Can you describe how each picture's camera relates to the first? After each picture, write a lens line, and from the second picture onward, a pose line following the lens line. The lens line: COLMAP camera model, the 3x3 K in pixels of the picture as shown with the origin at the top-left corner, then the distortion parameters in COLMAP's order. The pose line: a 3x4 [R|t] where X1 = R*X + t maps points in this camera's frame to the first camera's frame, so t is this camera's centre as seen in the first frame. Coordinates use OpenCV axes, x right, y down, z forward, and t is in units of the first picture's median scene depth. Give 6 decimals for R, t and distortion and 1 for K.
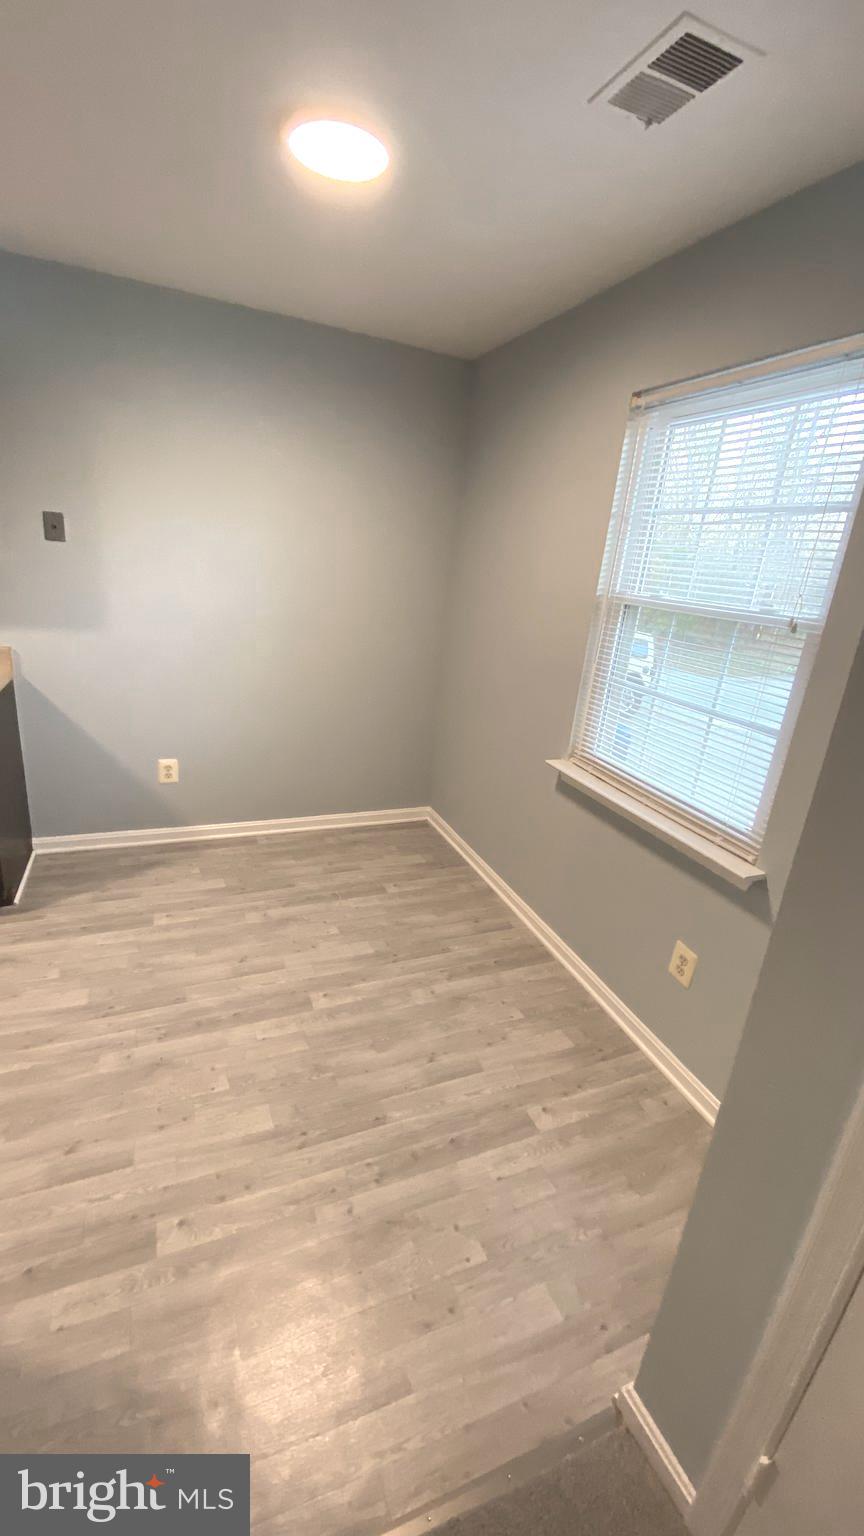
lens RADIAL K [[616.1, 0, 440.9], [0, 616.1, 759.6], [0, 0, 1]] dist [0.007072, -0.014547]
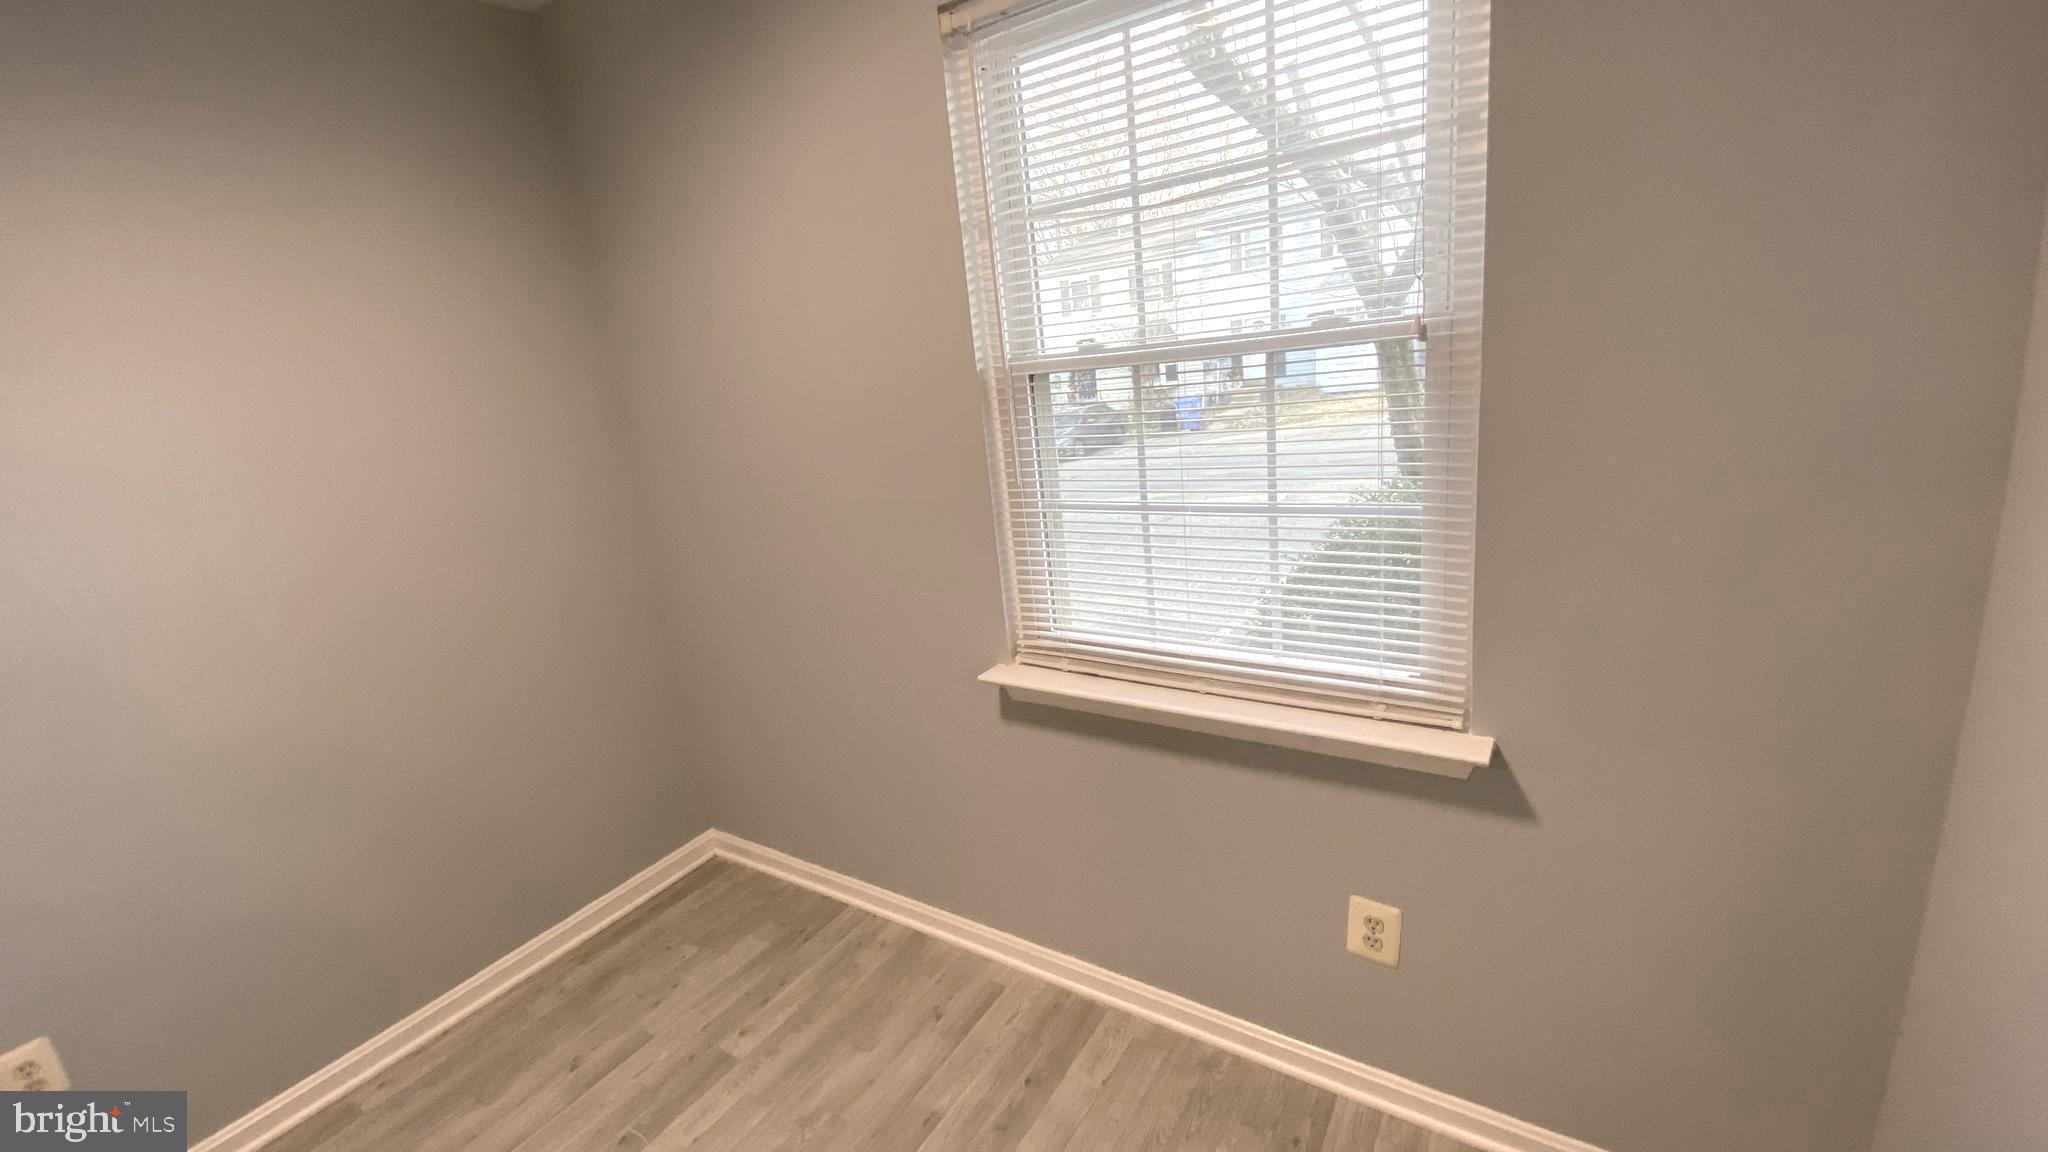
lens RADIAL K [[821.5, 0, 984.8], [0, 821.5, 545.2], [0, 0, 1]] dist [0.007072, -0.014547]
pose [[0.816150, -0.306792, 0.489671, -0.137526], [0.341475, 0.939687, 0.019592, -0.117785], [-0.466148, 0.151220, 0.871687, 0.350585]]
